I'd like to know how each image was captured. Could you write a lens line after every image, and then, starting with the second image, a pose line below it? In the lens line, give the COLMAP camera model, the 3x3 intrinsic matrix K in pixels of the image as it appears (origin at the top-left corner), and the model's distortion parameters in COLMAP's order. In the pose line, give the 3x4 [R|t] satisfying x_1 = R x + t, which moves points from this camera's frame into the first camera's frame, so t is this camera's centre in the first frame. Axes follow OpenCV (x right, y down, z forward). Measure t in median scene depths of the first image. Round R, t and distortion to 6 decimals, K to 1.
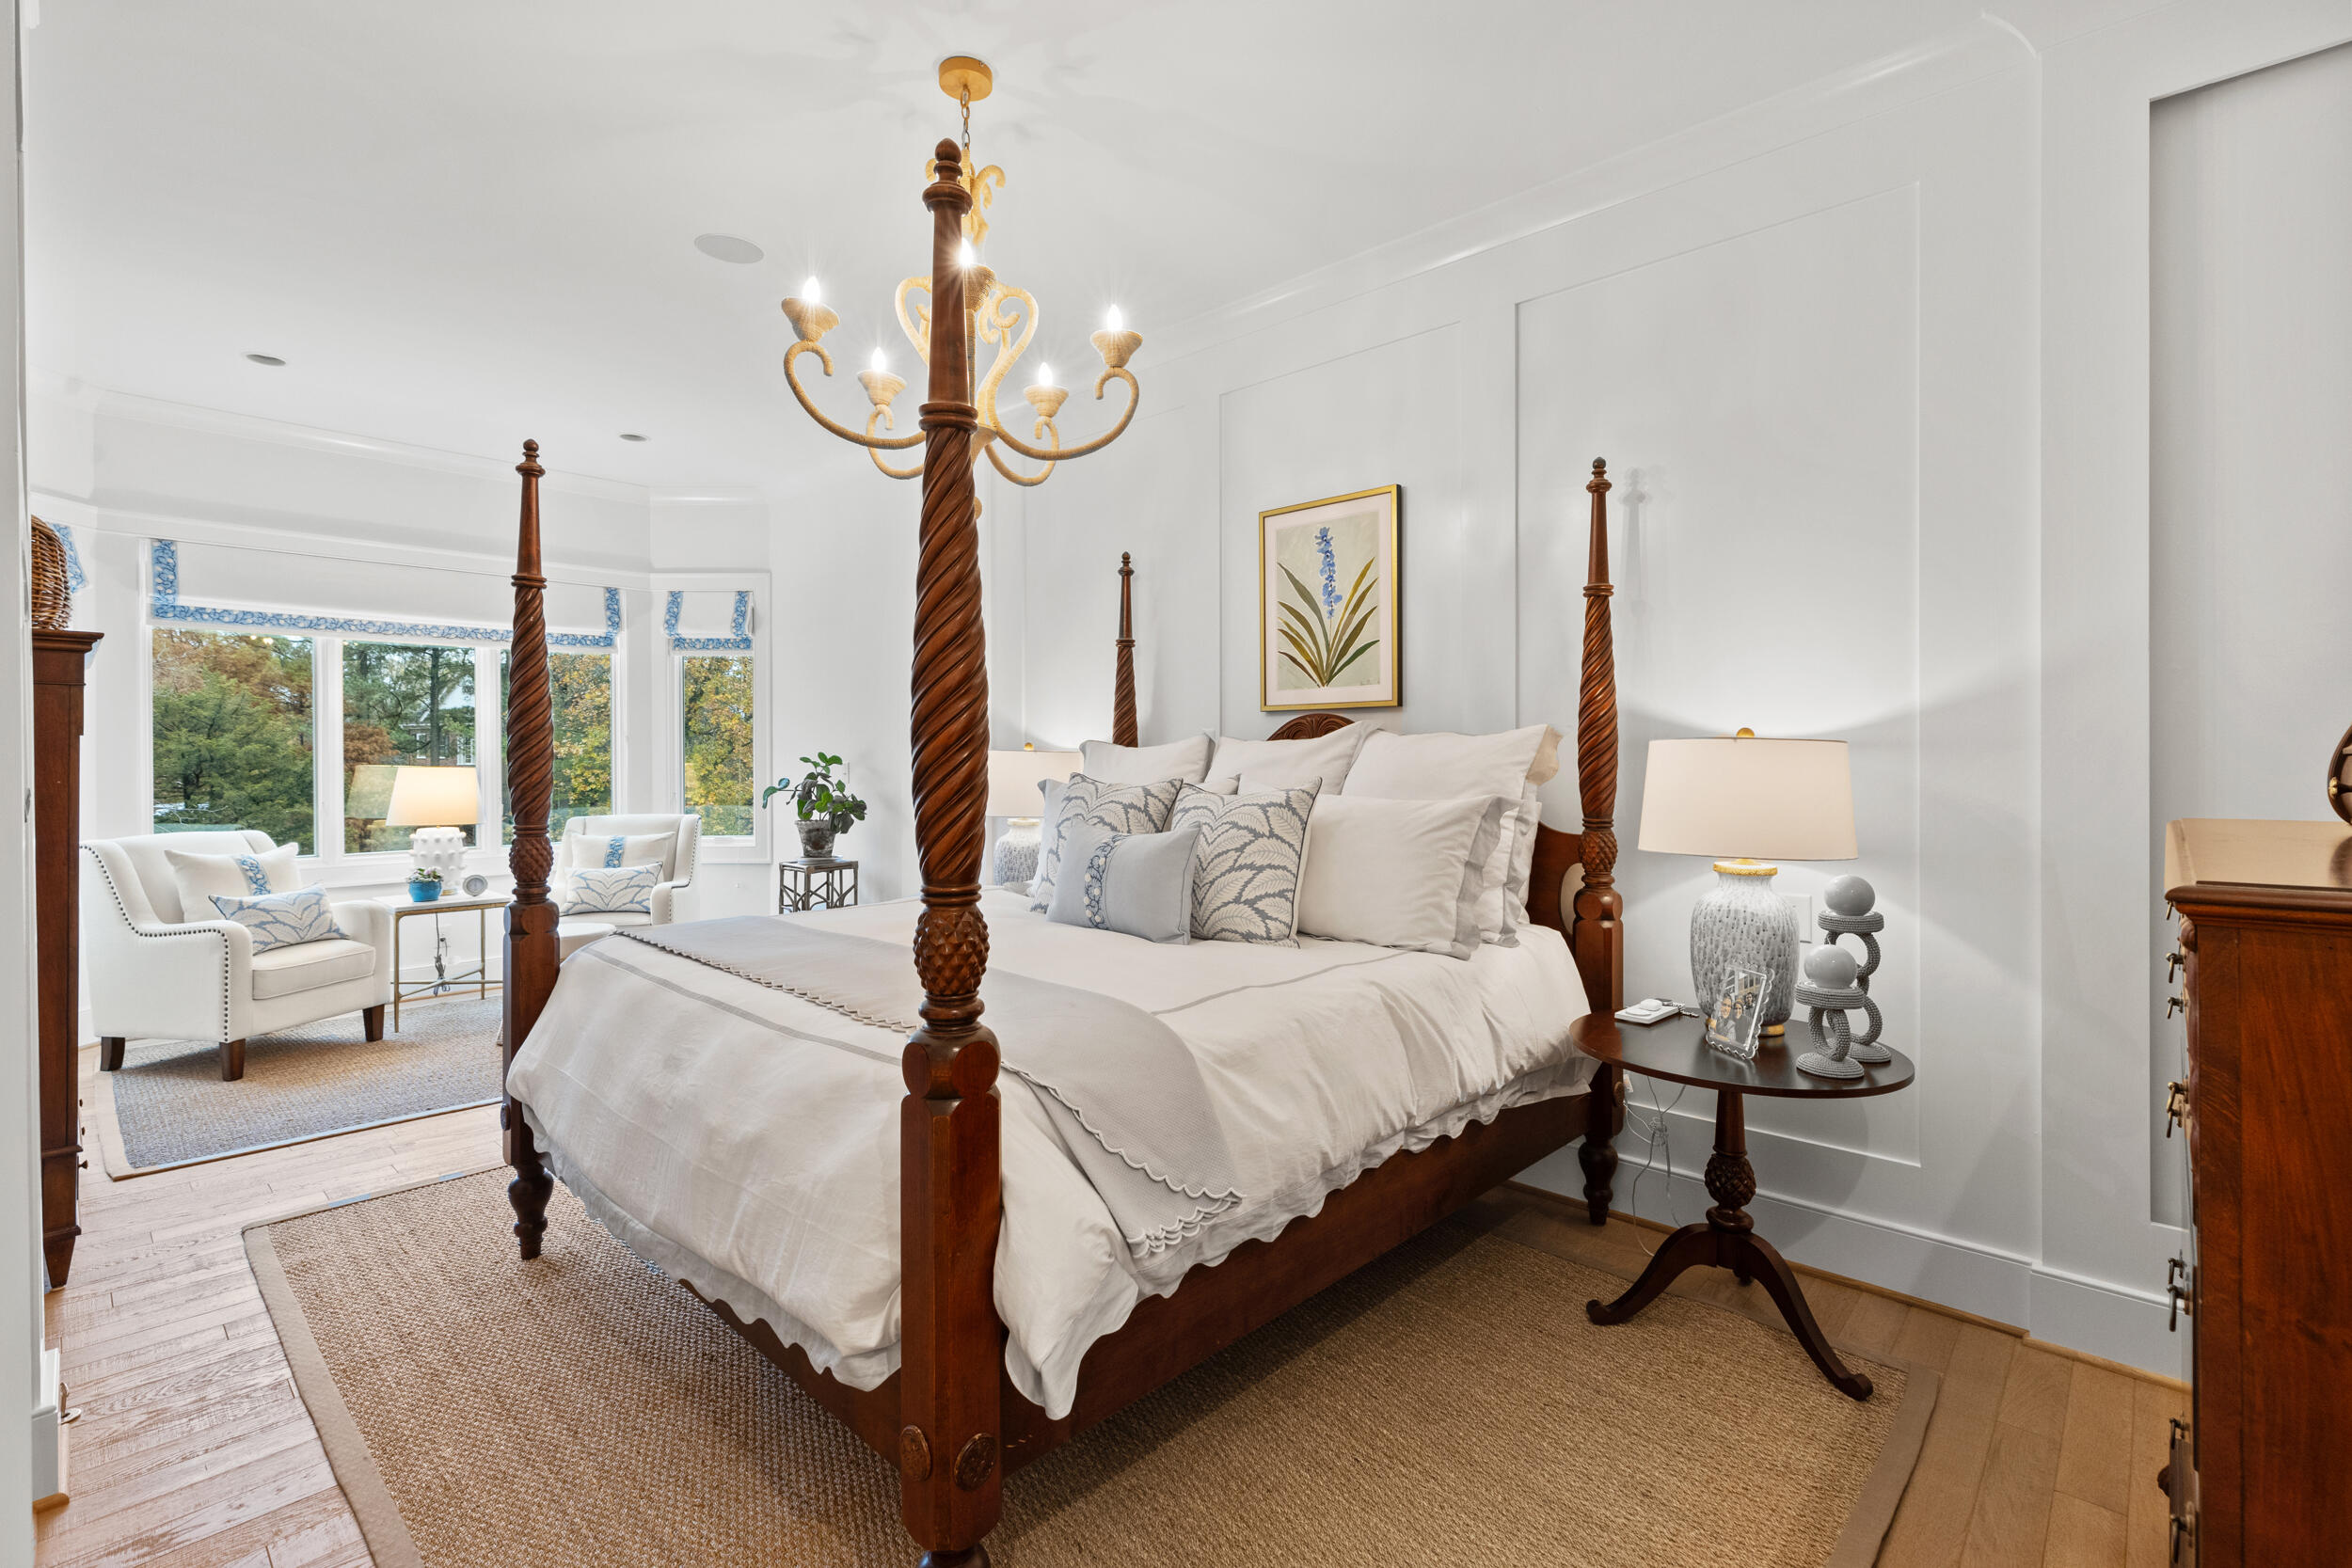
lens RADIAL K [[1055.3, 0, 1183.1], [0, 1055.3, 767.7], [0, 0, 1]] dist [-0.002670, -0.000226]
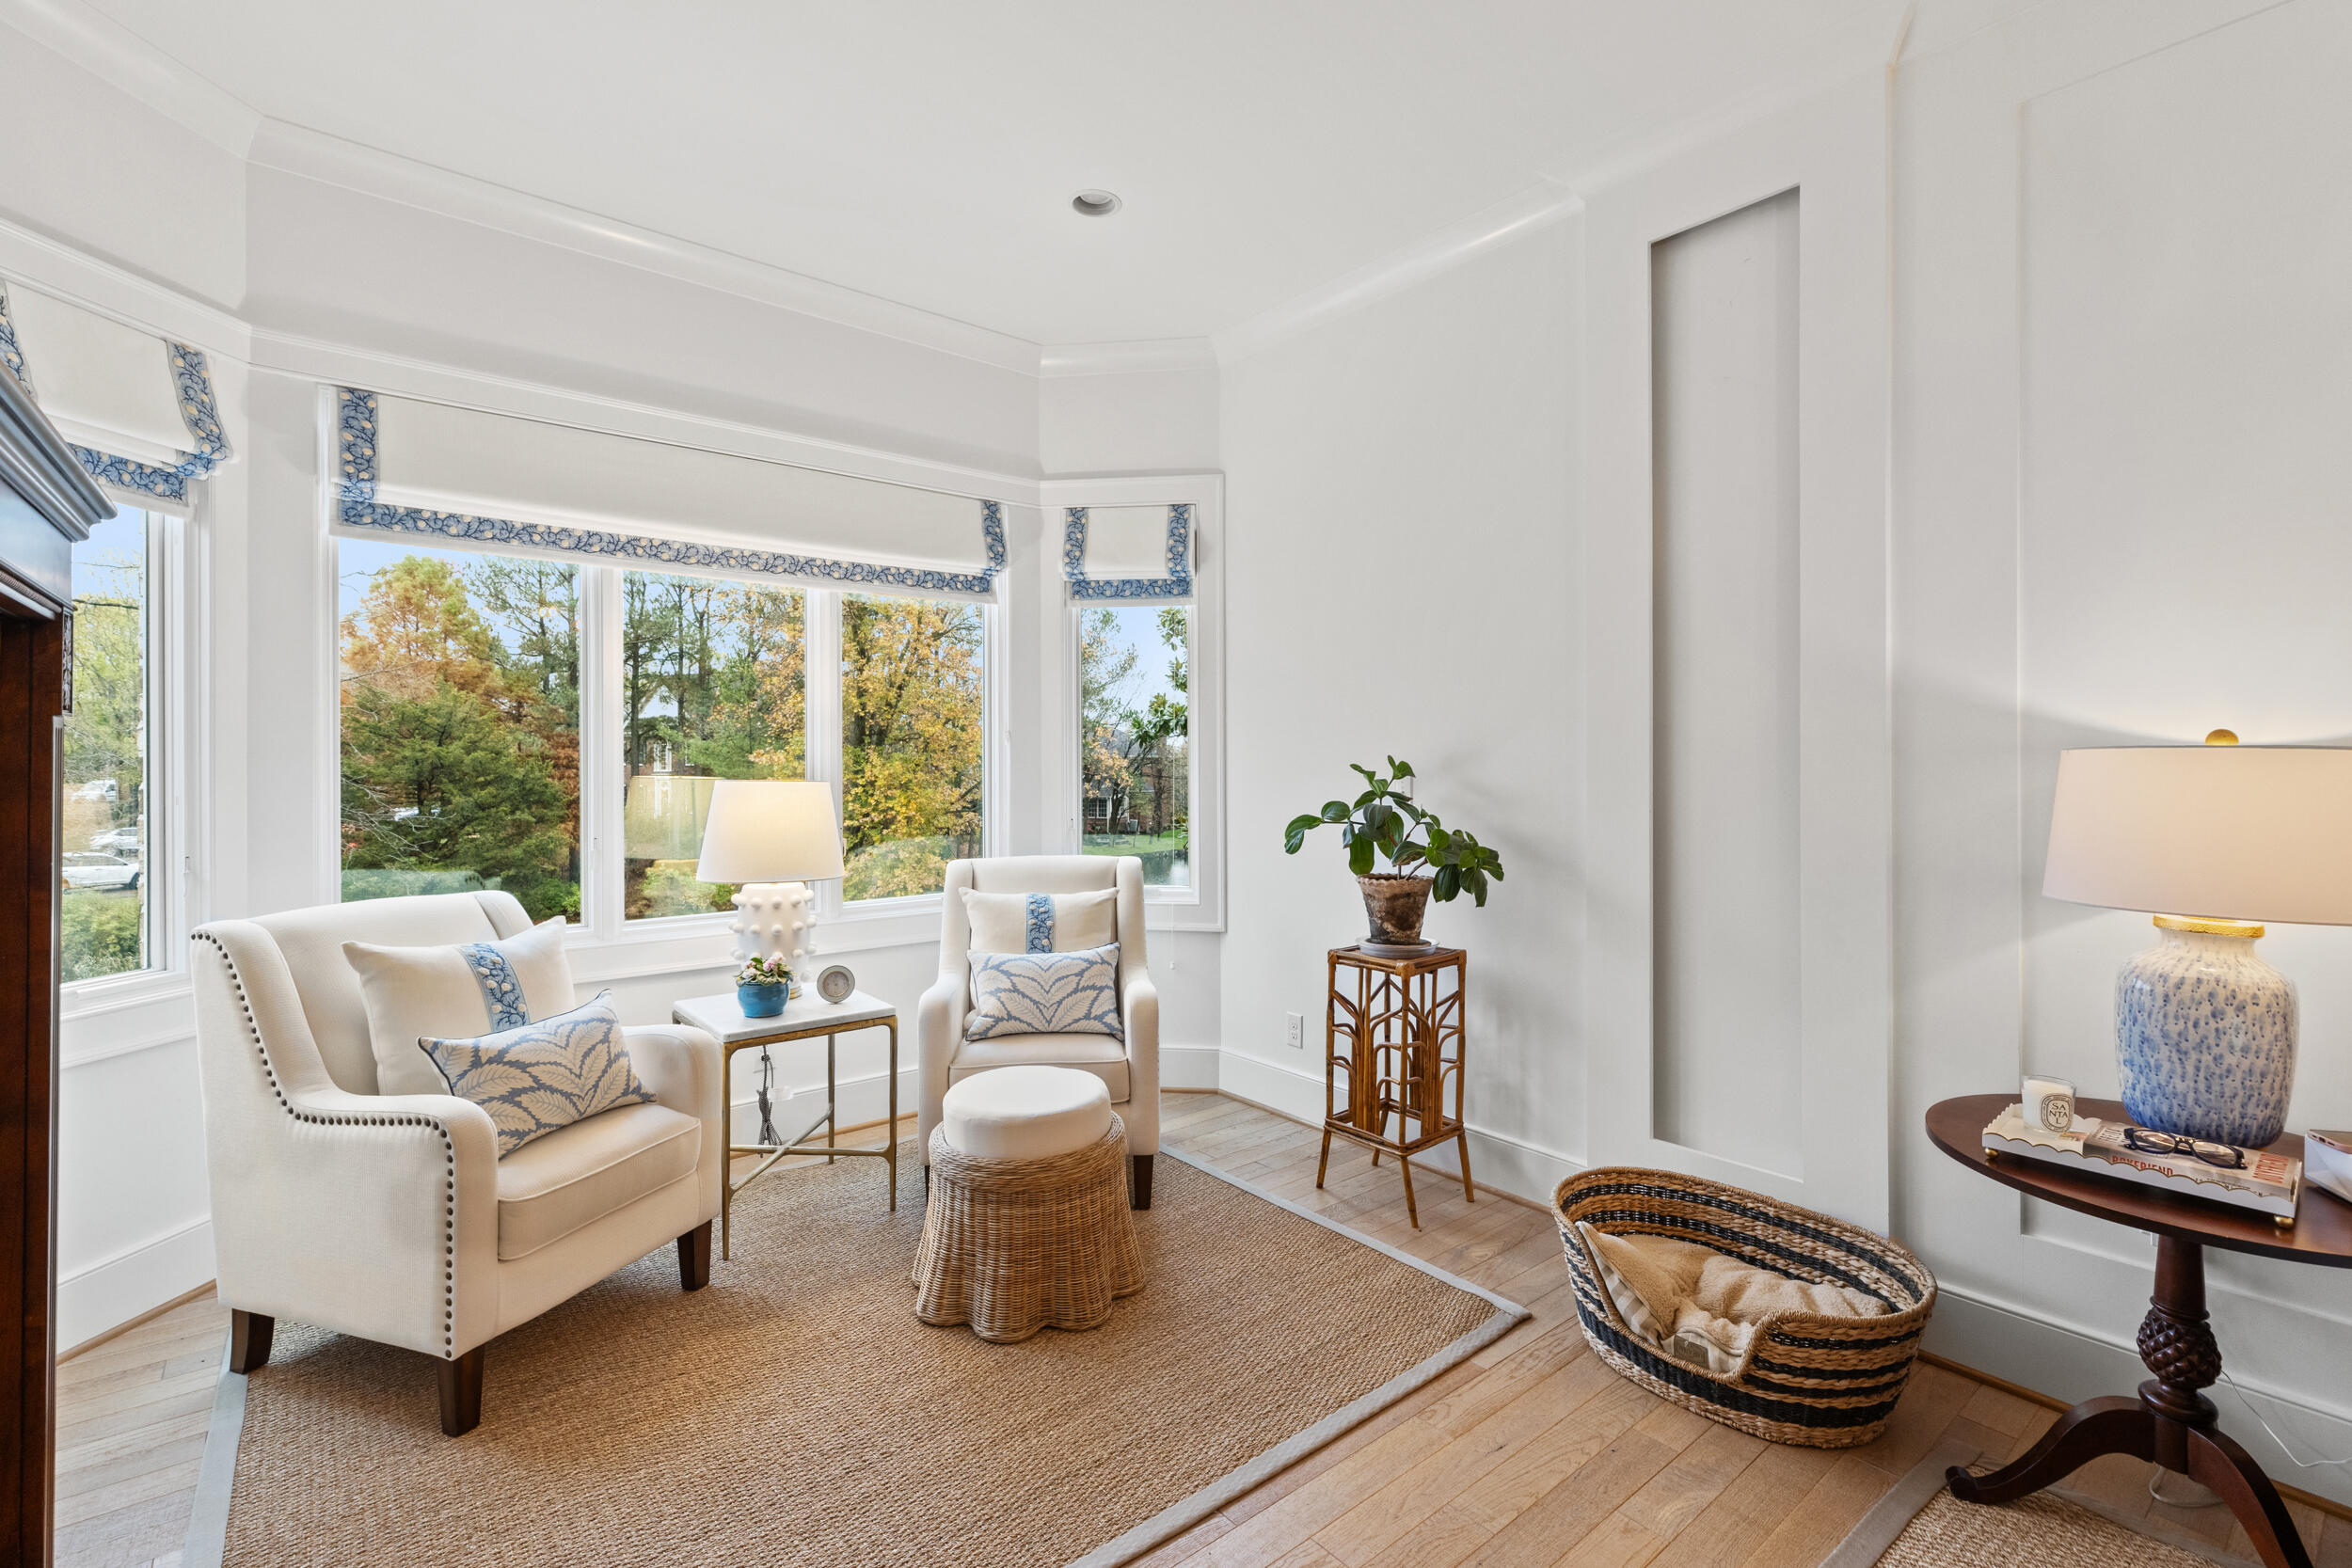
lens RADIAL K [[1055.3, 0, 1170.7], [0, 1055.3, 776.9], [0, 0, 1]] dist [-0.002670, -0.000226]
pose [[0.989993, 0.003823, -0.141064, -0.387213], [-0.003721, 0.999993, 0.000986, -0.003555], [0.141067, -0.000451, 0.990000, 0.428457]]
